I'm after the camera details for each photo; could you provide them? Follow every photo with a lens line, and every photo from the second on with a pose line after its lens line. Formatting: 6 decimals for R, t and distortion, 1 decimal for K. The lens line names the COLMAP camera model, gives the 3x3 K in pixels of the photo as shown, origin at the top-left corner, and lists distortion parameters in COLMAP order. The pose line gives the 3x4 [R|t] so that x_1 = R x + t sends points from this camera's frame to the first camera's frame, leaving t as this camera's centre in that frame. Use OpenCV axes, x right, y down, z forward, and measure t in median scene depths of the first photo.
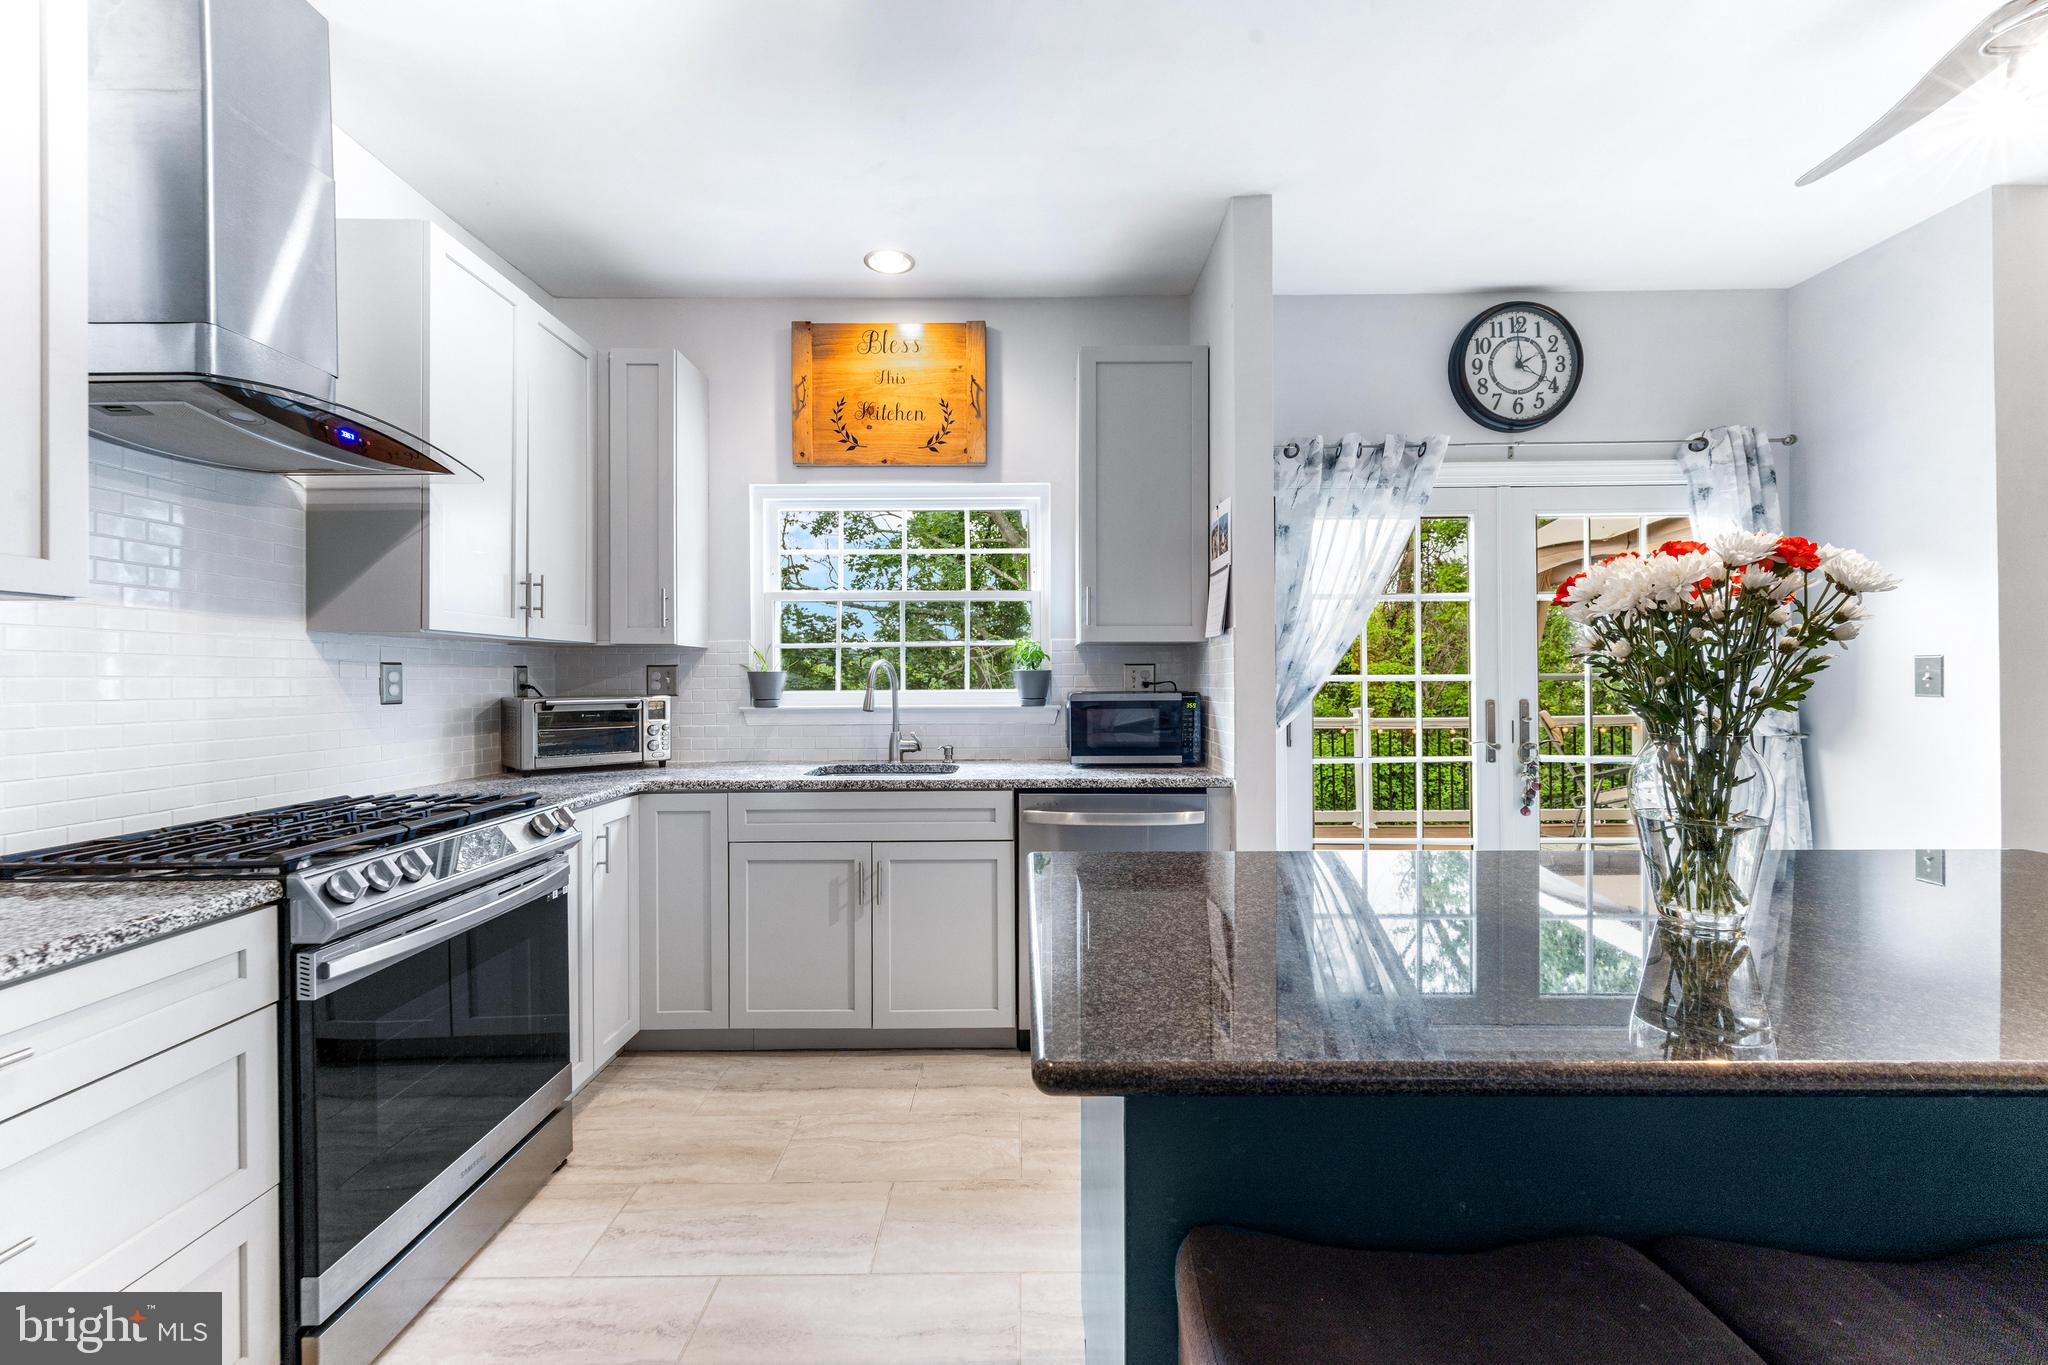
lens RADIAL K [[796.1, 0, 1019.2], [0, 796.1, 683.0], [0, 0, 1]] dist [-0.003671, -0.001319]
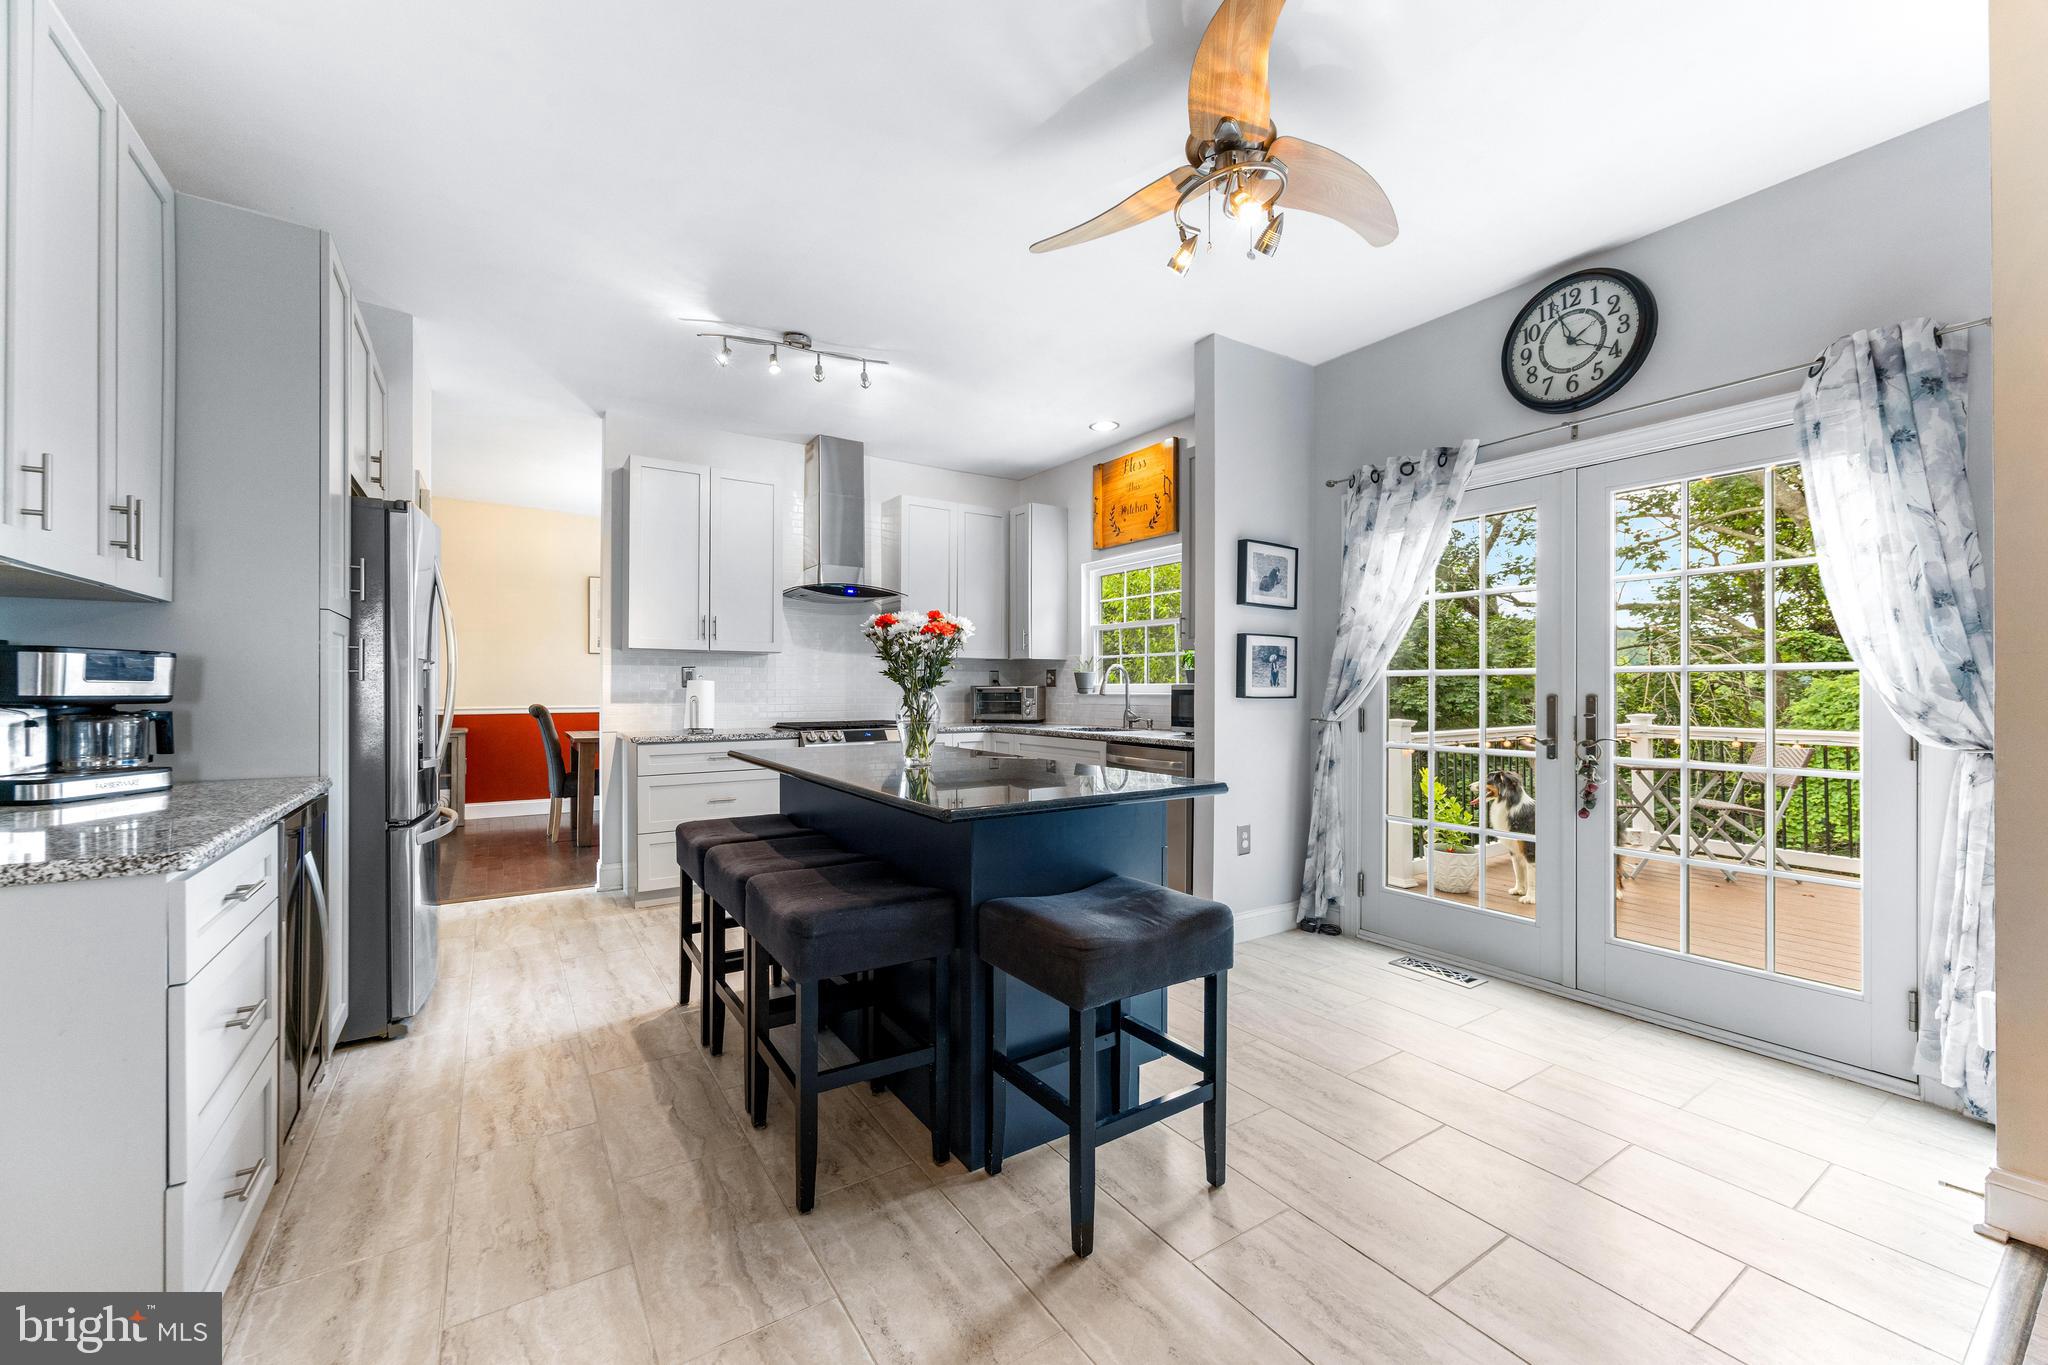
lens RADIAL K [[796.1, 0, 1038.1], [0, 796.1, 684.4], [0, 0, 1]] dist [-0.003671, -0.001319]
pose [[0.569769, 0.002596, -0.821801, 1.044527], [-0.006334, 0.999979, -0.001233, 0.014504], [0.821781, 0.005908, 0.569773, -0.060407]]
